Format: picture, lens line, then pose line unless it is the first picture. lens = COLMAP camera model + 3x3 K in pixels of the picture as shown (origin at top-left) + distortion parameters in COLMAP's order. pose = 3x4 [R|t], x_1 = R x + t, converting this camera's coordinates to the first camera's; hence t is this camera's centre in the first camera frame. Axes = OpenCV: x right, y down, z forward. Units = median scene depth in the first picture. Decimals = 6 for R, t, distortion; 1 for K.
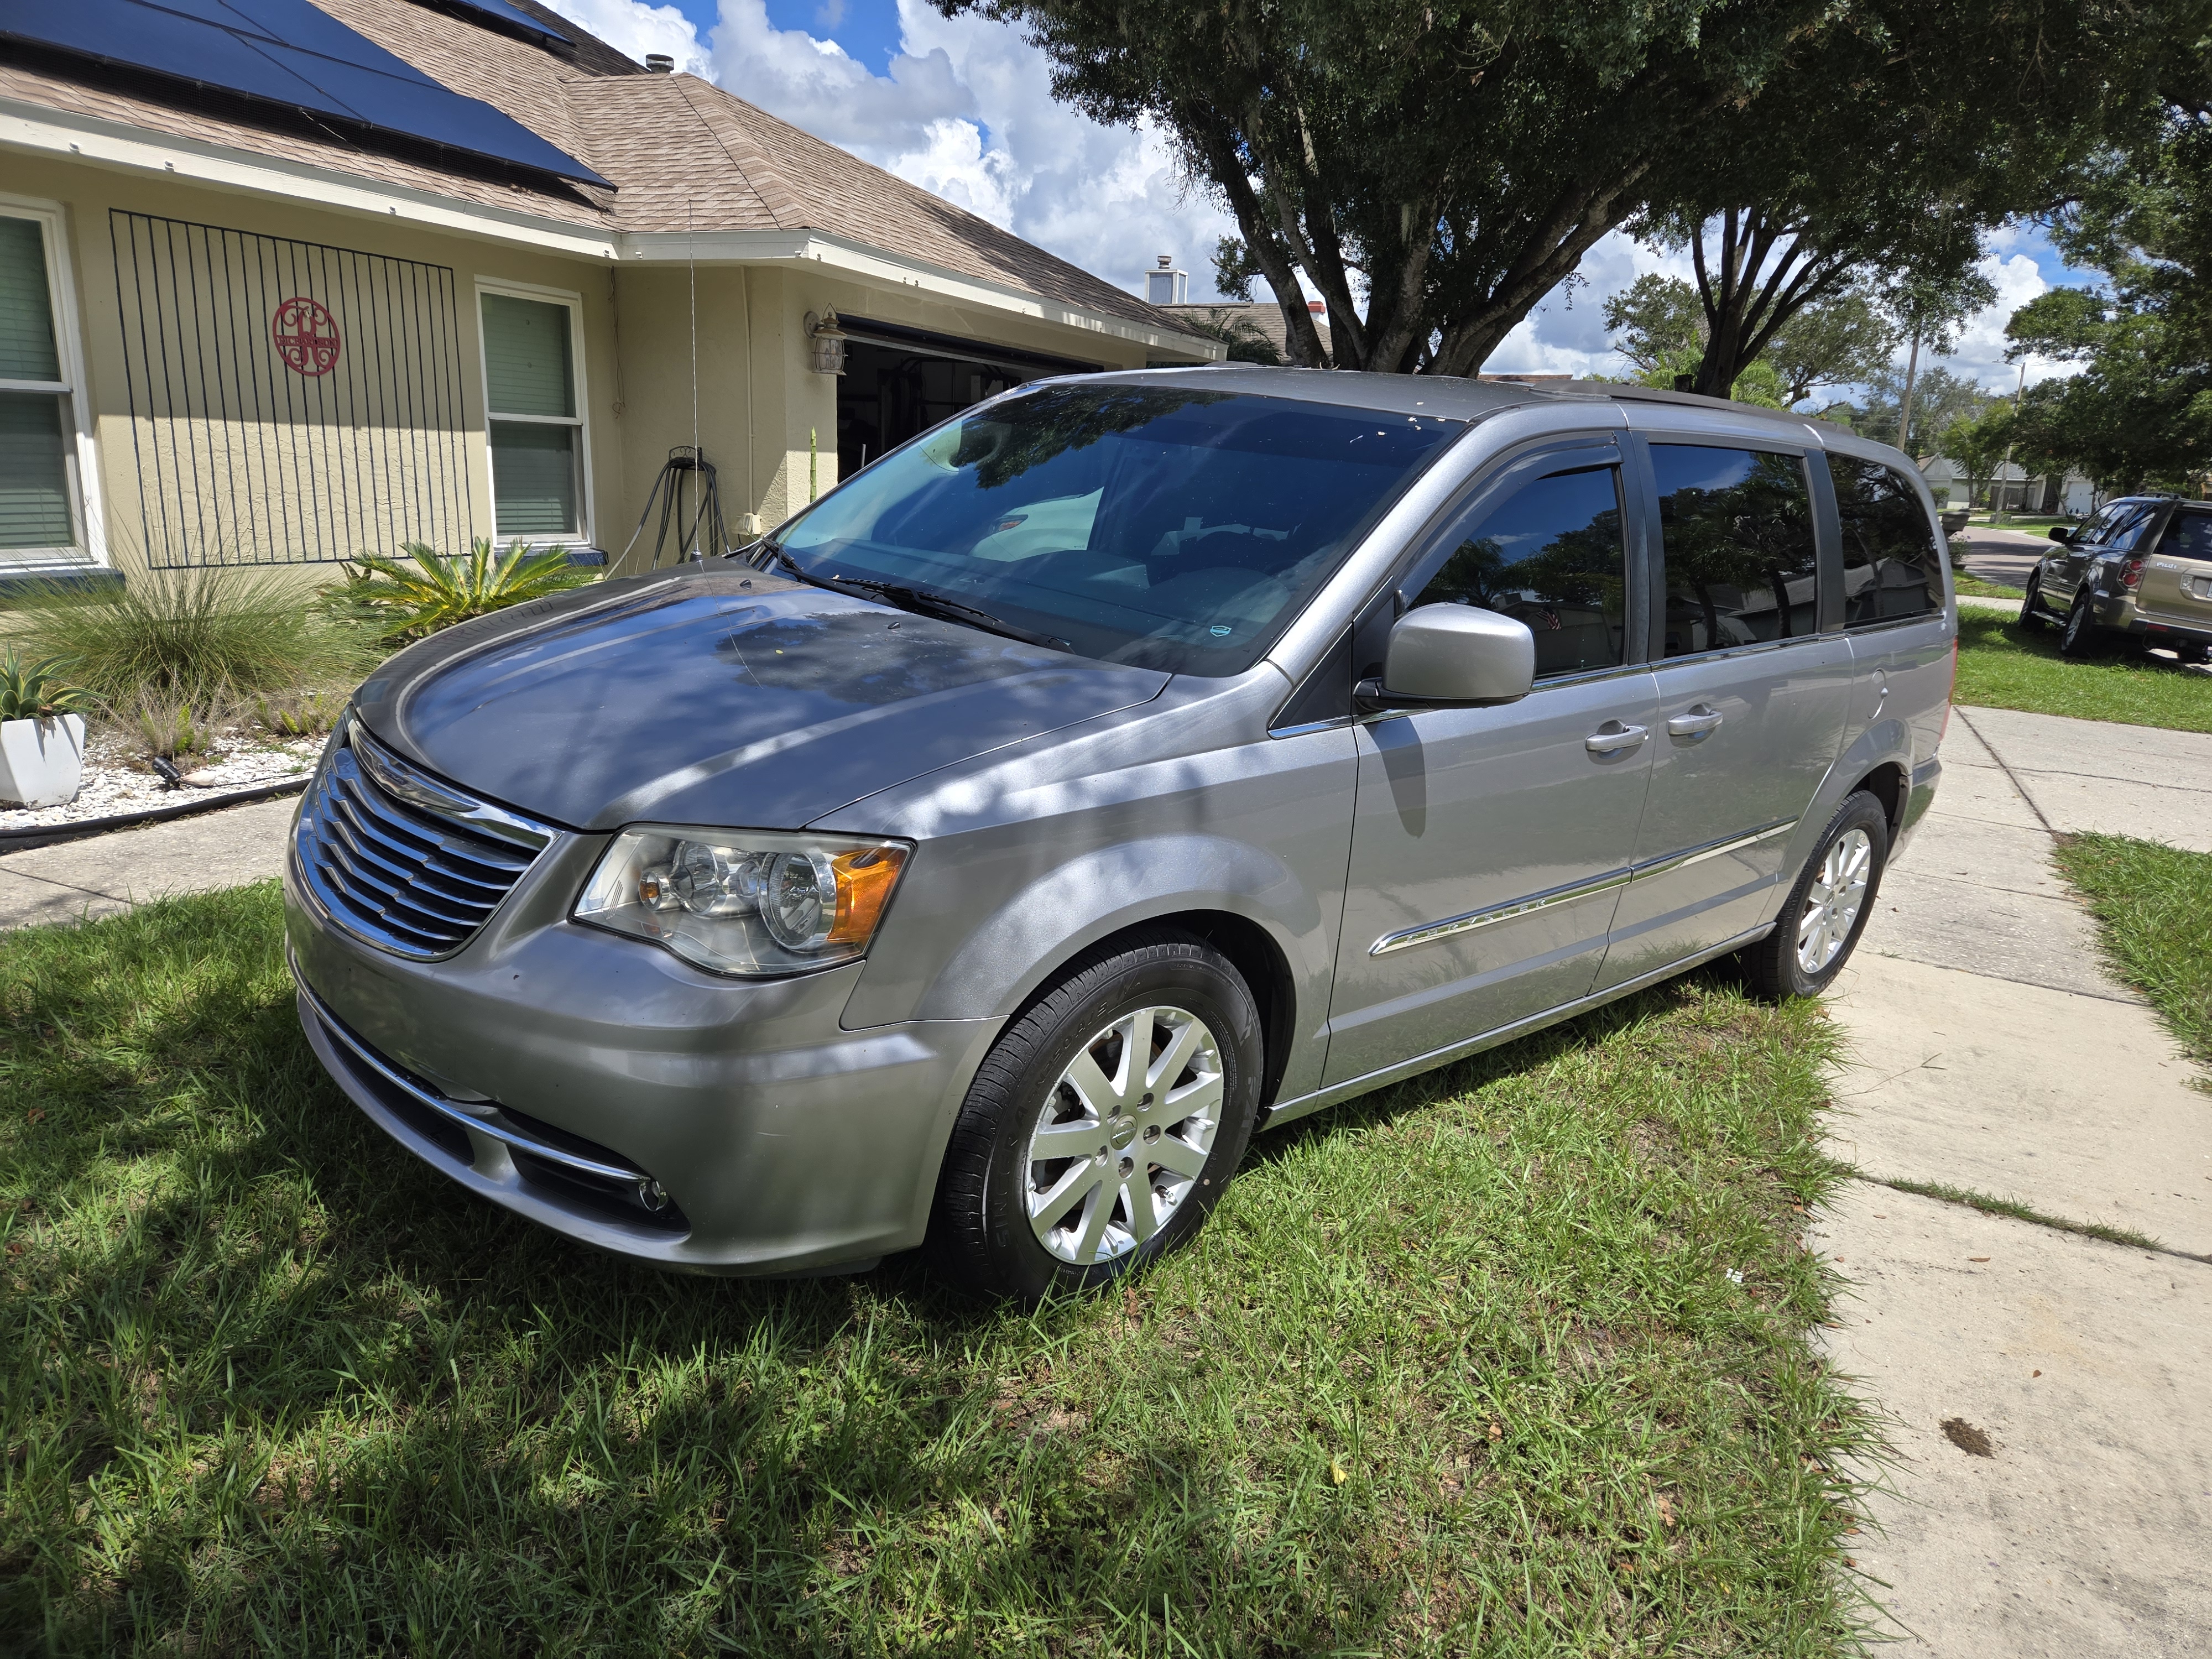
lens RADIAL K [[1480.9, 0, 1106.0], [0, 1480.9, 829.5], [0, 0, 1]] dist [0.064096, -0.037923]
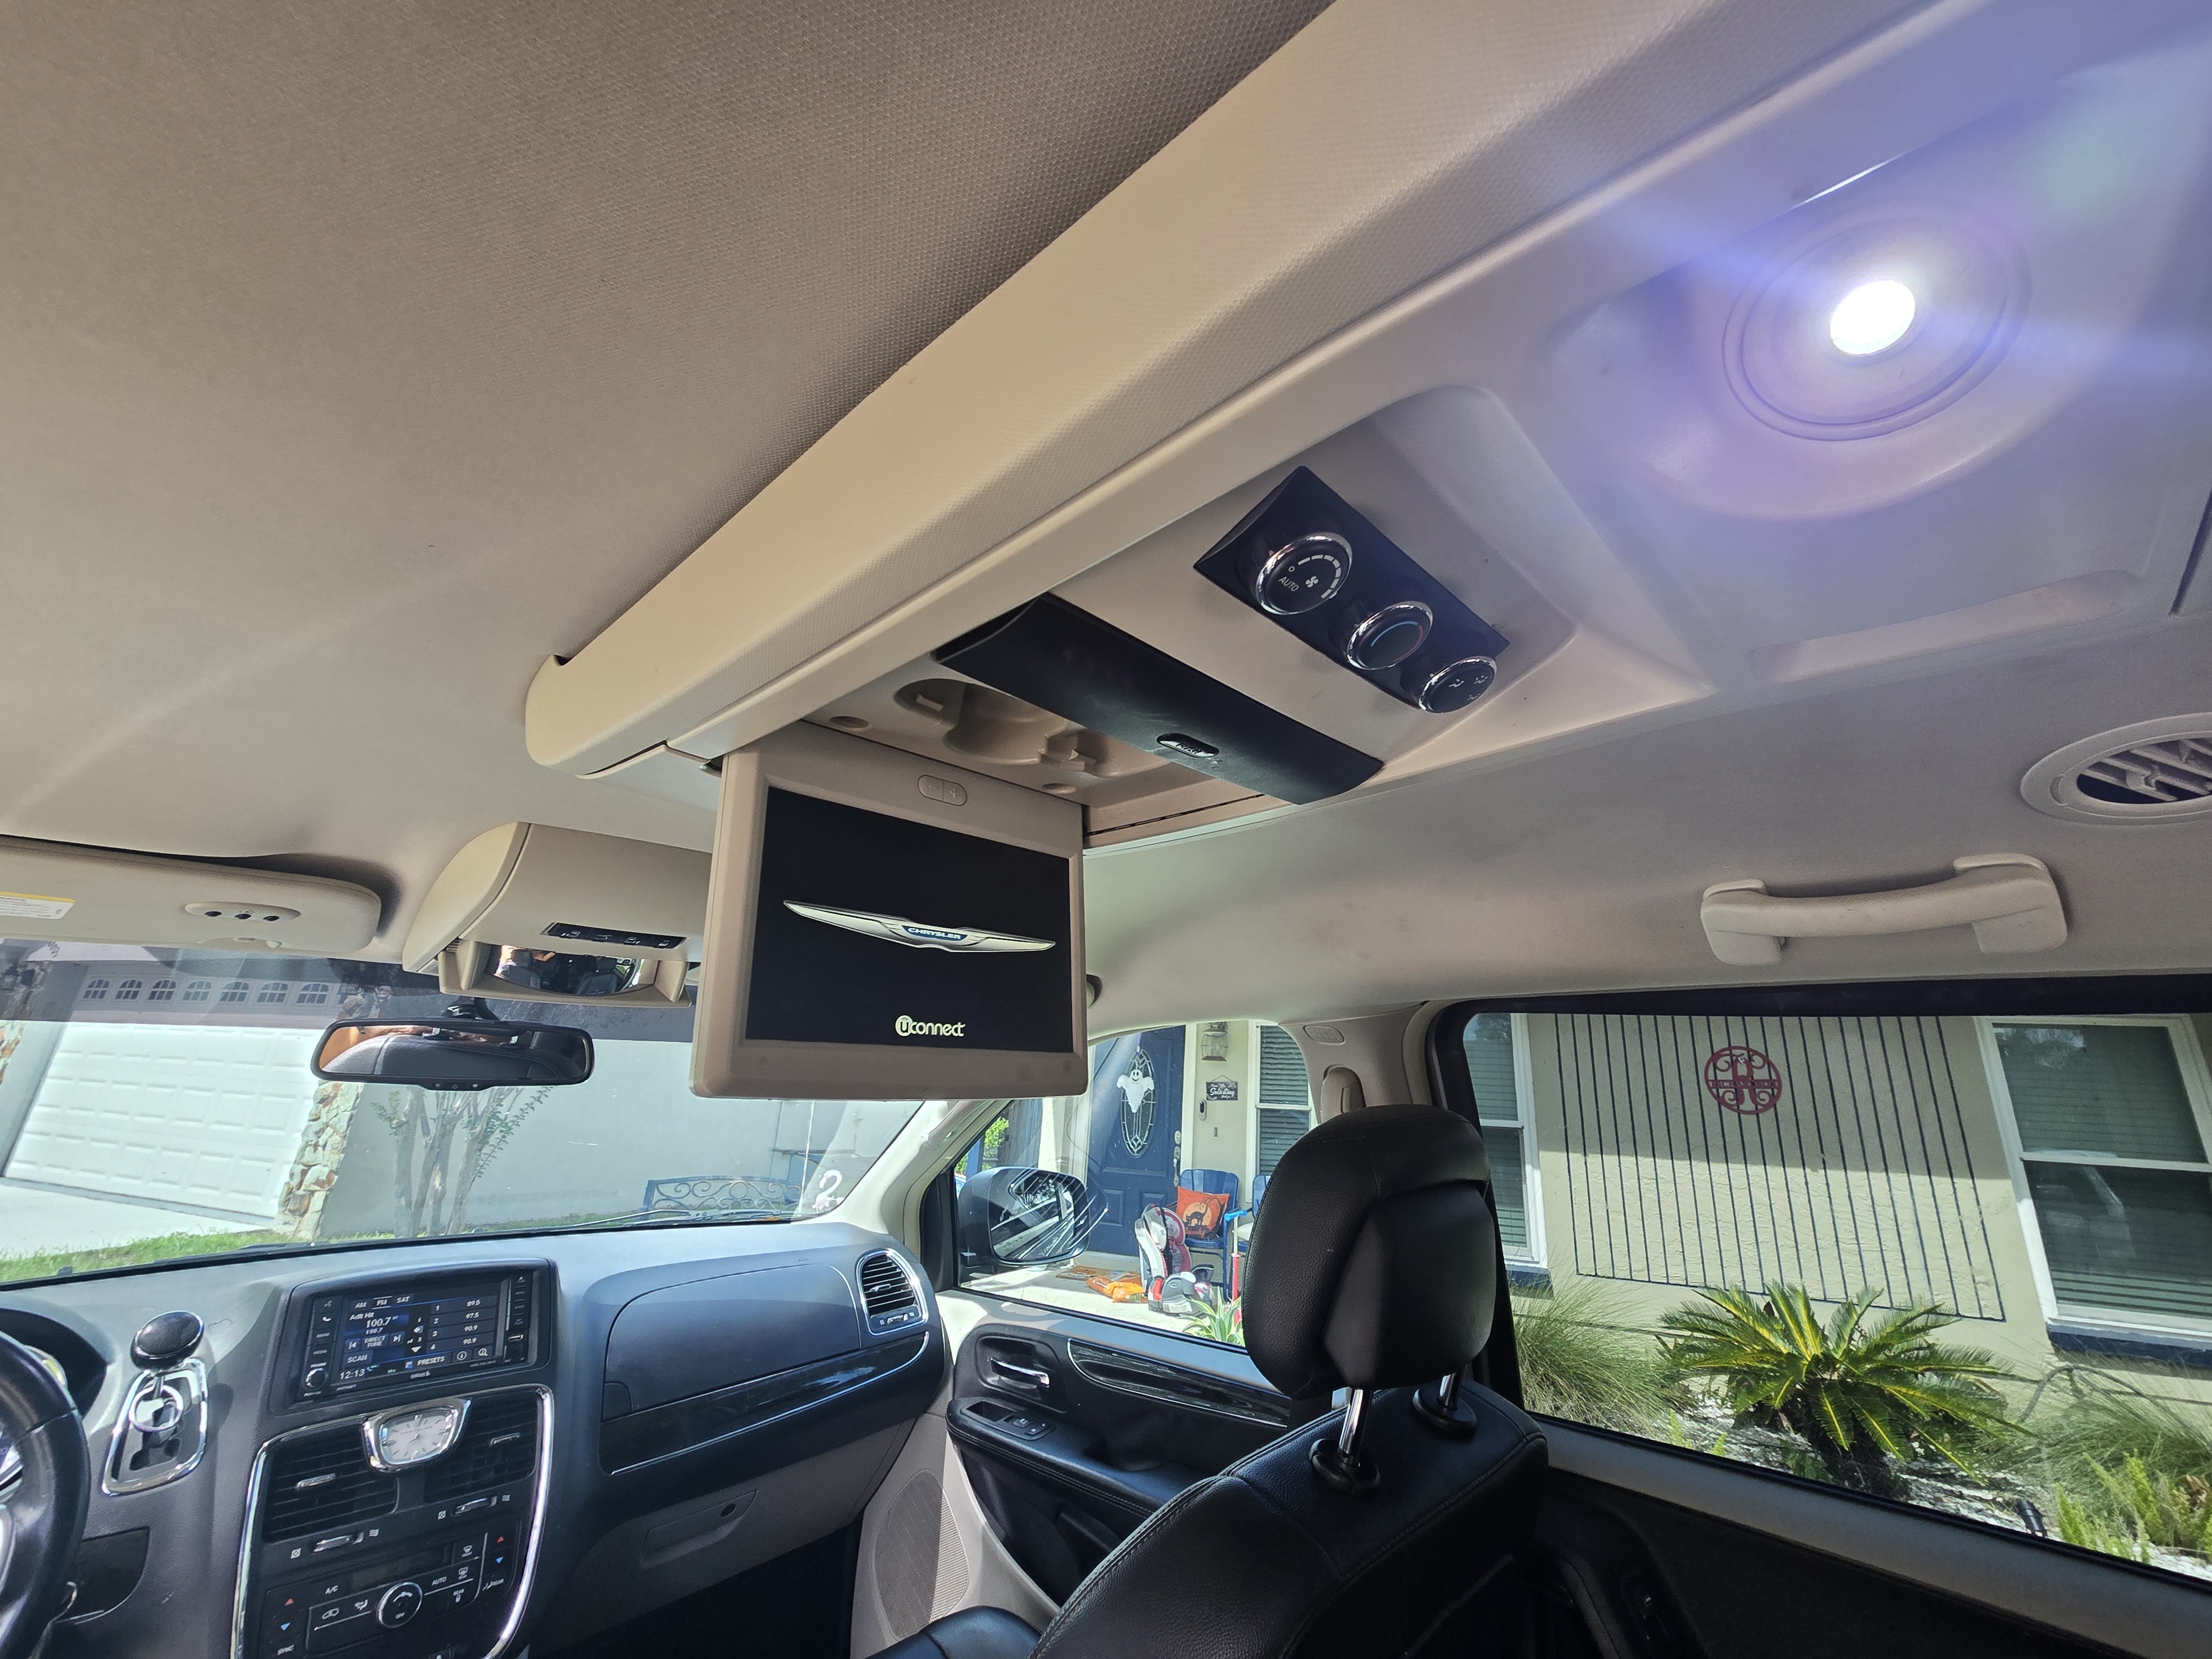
lens RADIAL K [[916.6, 0, 1116.3], [0, 916.6, 814.6], [0, 0, 1]] dist [0.003274, -0.000184]
pose [[0.060909, -0.344494, -0.936811, 0.158707], [-0.296943, 0.889805, -0.346515, -0.126751], [0.952951, 0.299285, -0.048098, 0.533201]]
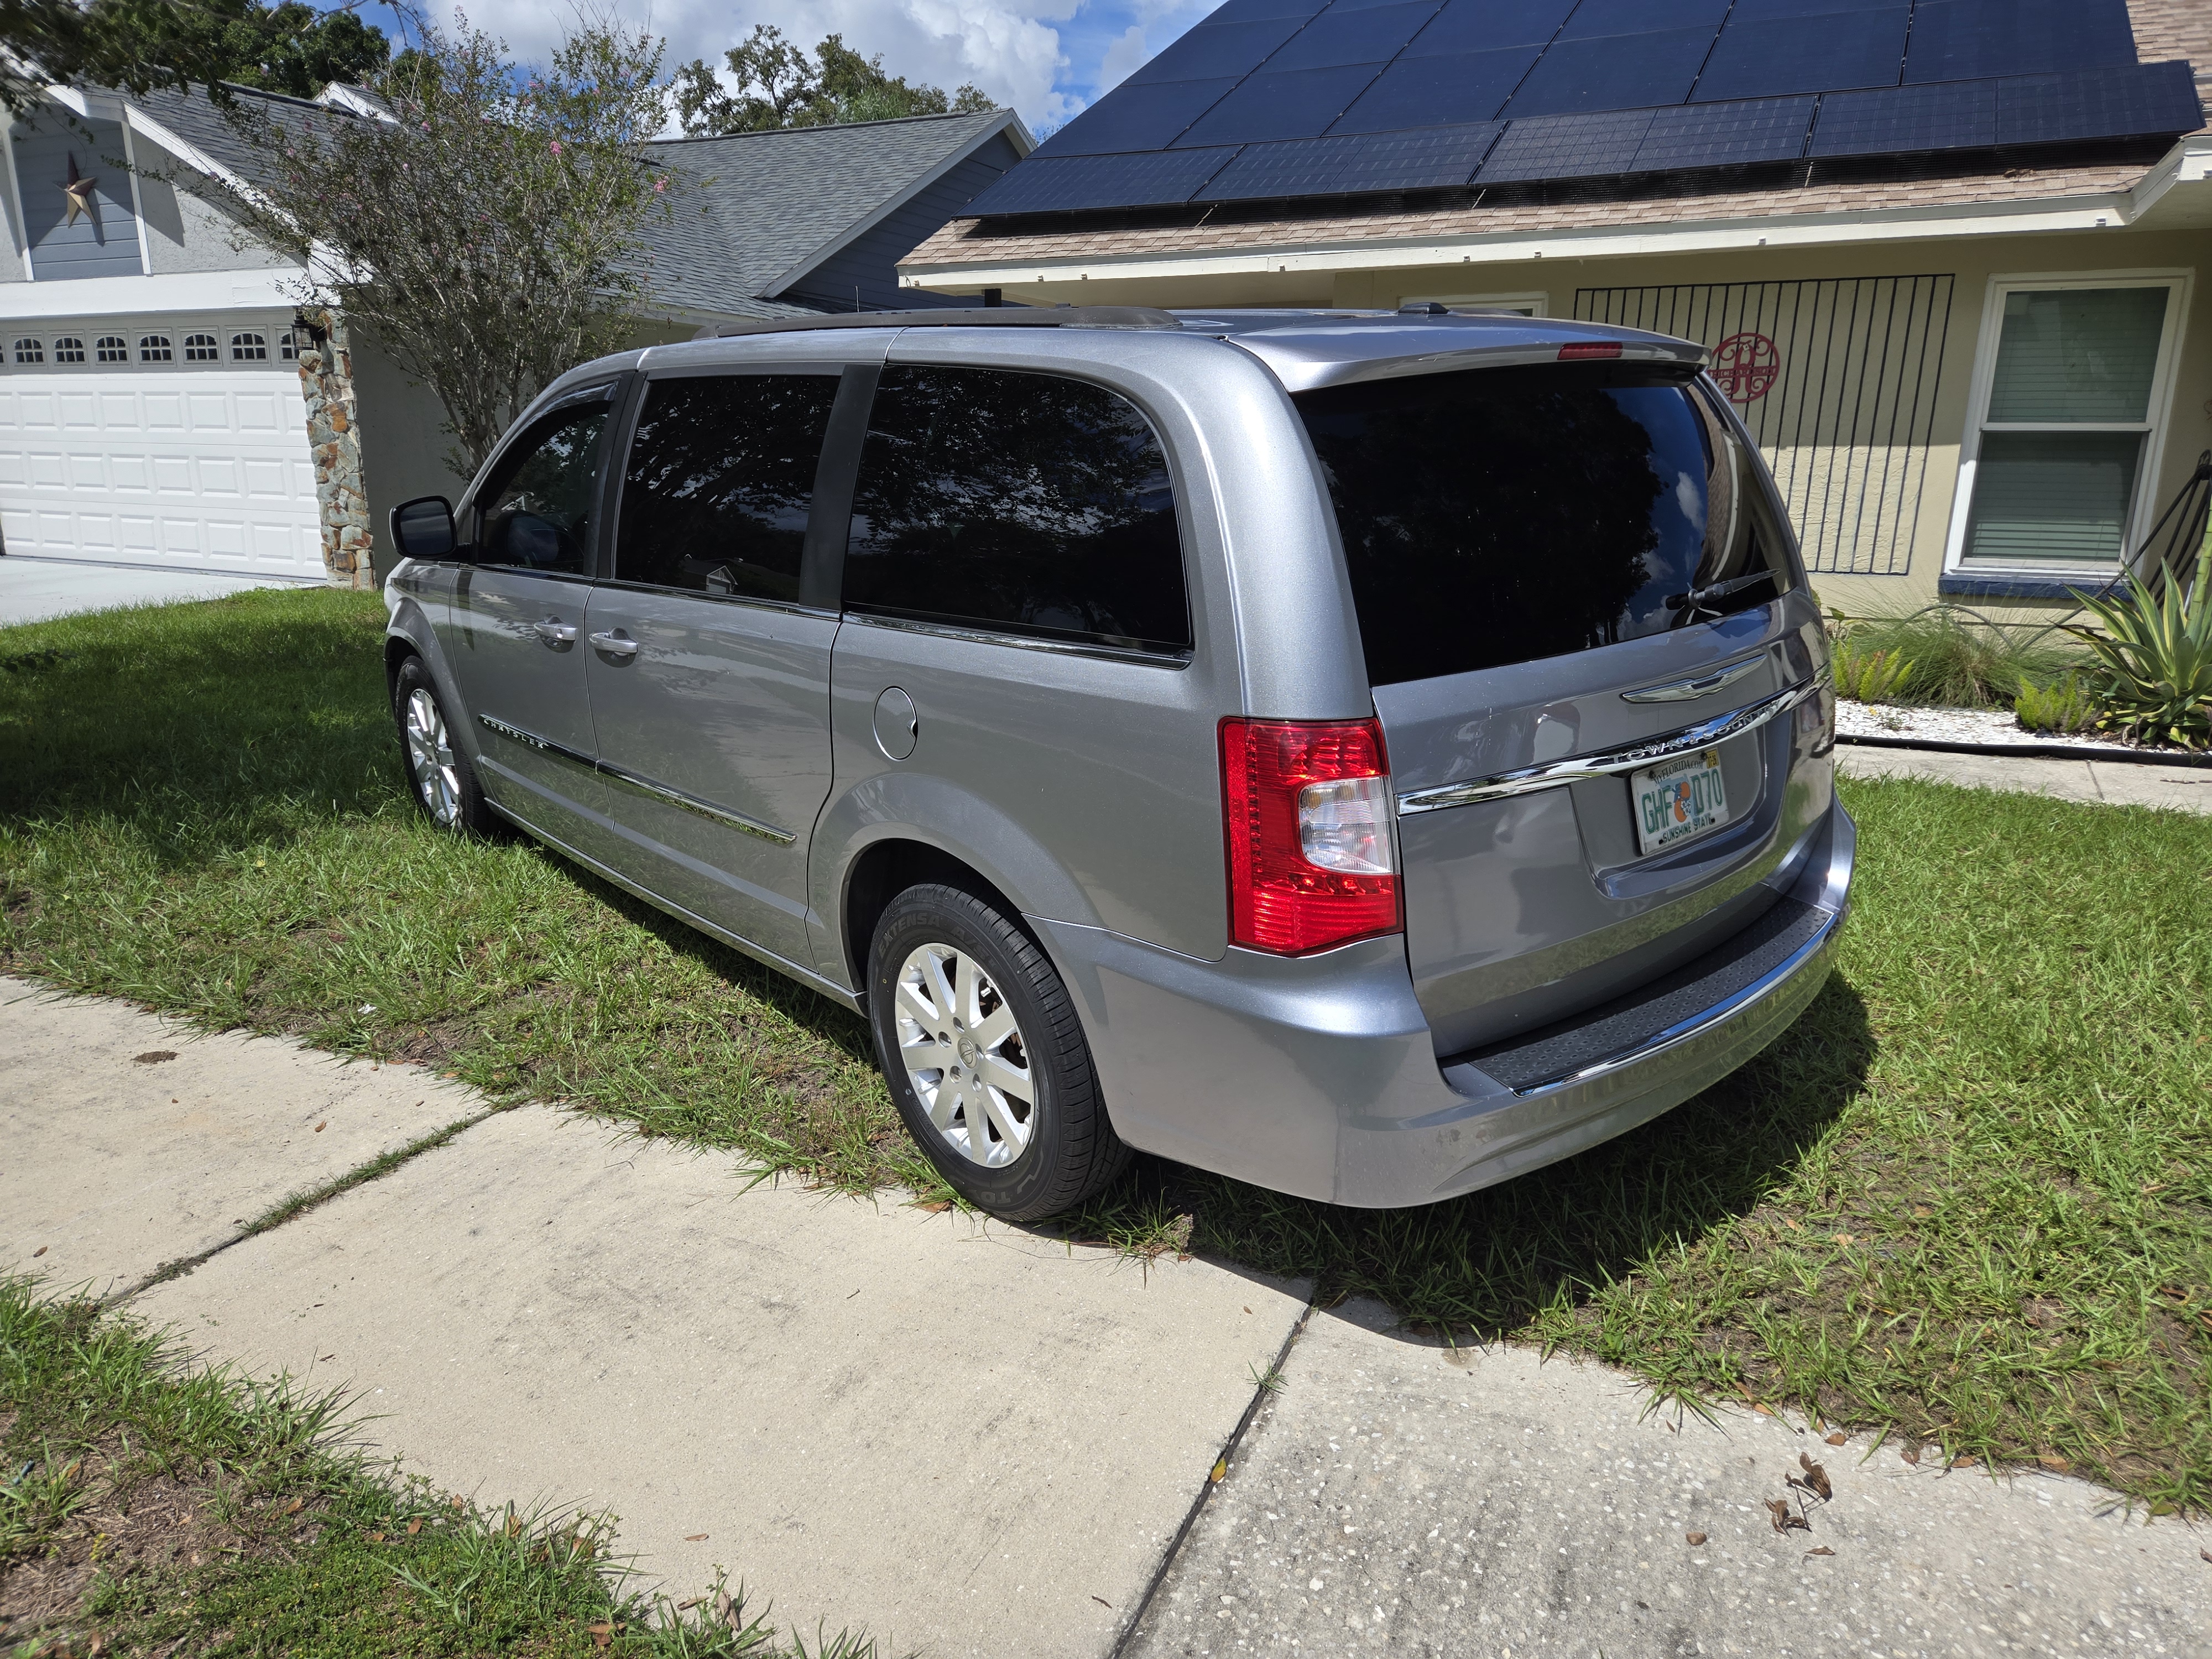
lens RADIAL K [[1480.9, 0, 1106.0], [0, 1480.9, 829.5], [0, 0, 1]] dist [0.064096, -0.037923]
pose [[-0.033437, 0.207367, -0.977692, 0.656842], [-0.255257, 0.944024, 0.208956, -0.117263], [0.966295, 0.256549, 0.021366, 0.616321]]
